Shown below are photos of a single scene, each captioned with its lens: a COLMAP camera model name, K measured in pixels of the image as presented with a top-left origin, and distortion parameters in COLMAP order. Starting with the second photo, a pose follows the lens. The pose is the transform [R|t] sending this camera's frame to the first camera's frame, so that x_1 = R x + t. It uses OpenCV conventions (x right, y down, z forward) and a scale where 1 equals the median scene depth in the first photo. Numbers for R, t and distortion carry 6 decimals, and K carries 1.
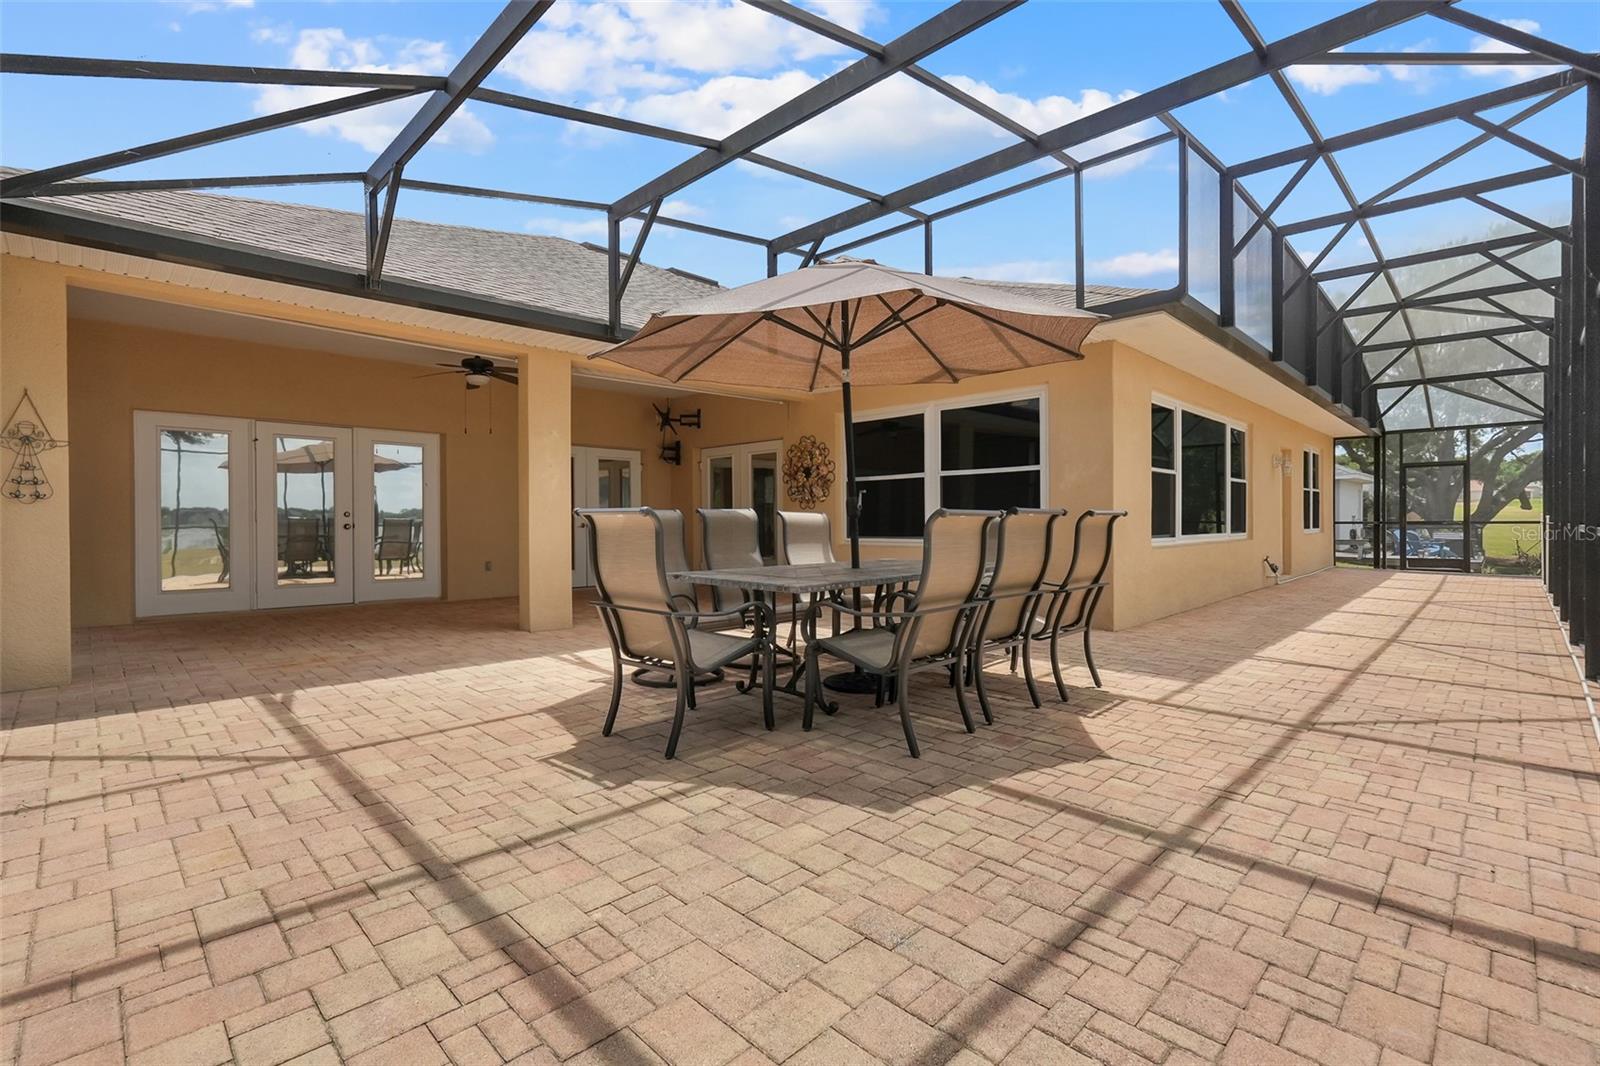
lens RADIAL K [[709.6, 0, 774.1], [0, 709.6, 521.4], [0, 0, 1]] dist [0.001952, 0.000187]
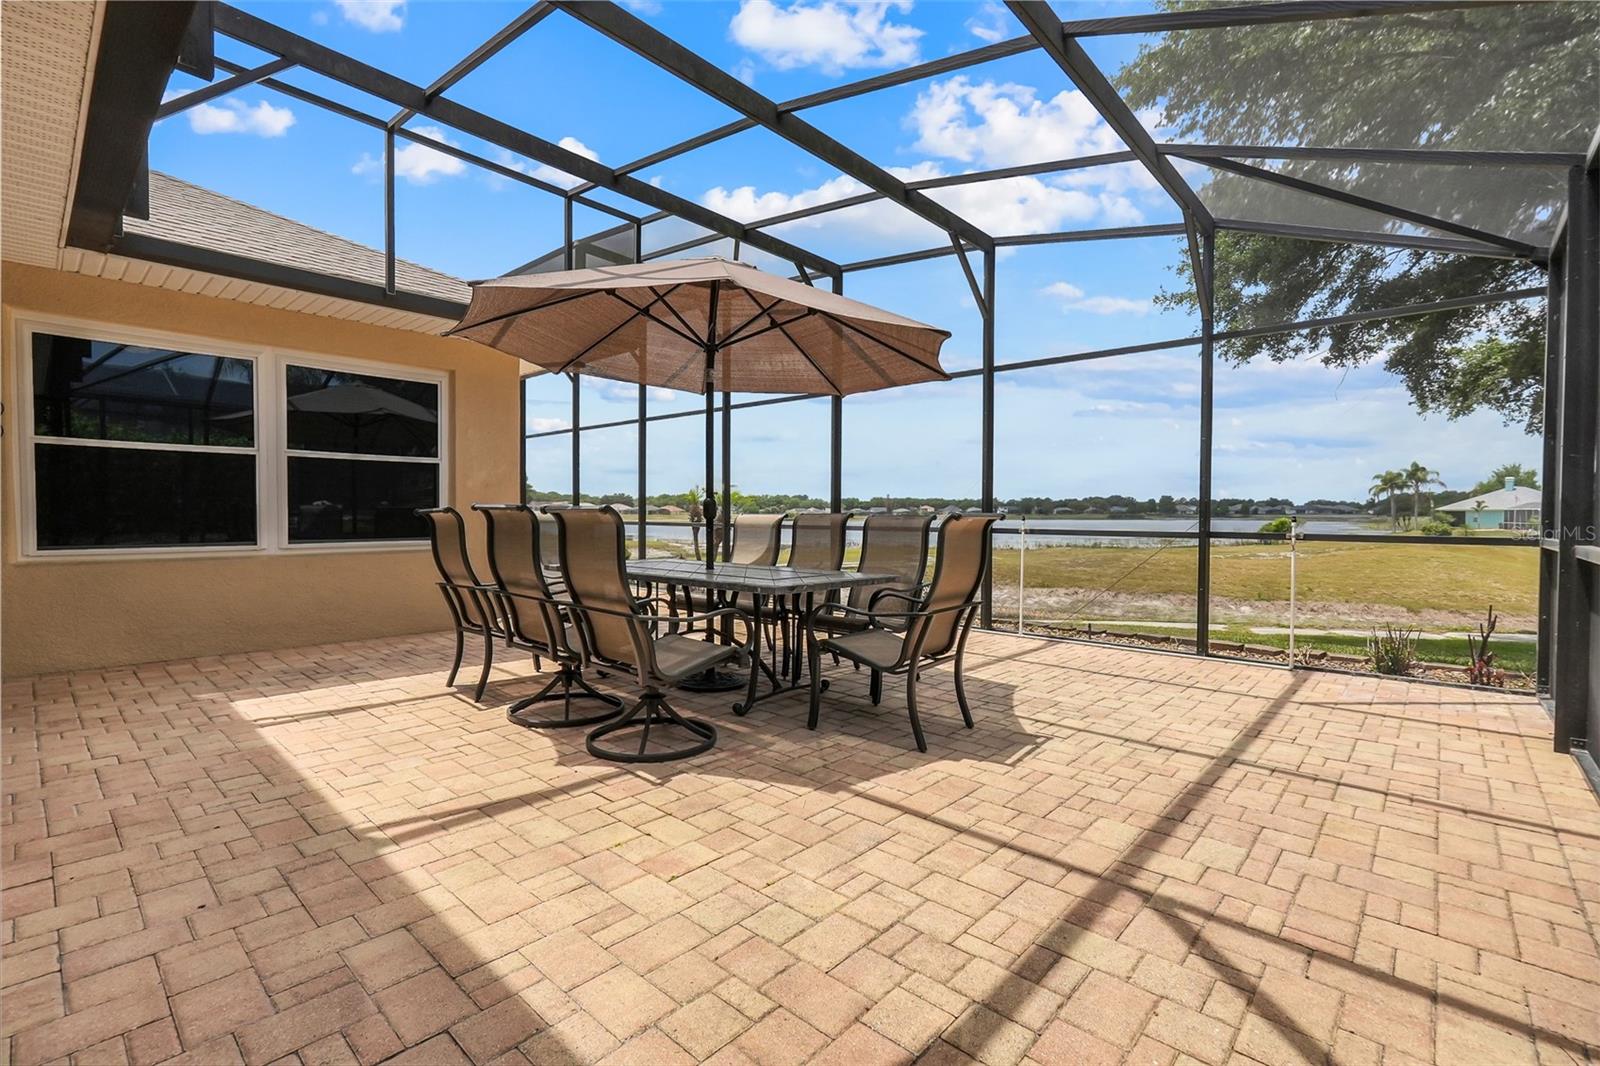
lens RADIAL K [[724.1, 0, 796.0], [0, 724.1, 515.0], [0, 0, 1]] dist [-0.005437, 0.000142]
pose [[-0.067754, 0.004560, 0.997692, -1.439242], [-0.002567, 0.999985, -0.004745, -0.007438], [-0.997699, -0.002882, -0.067741, 1.502603]]
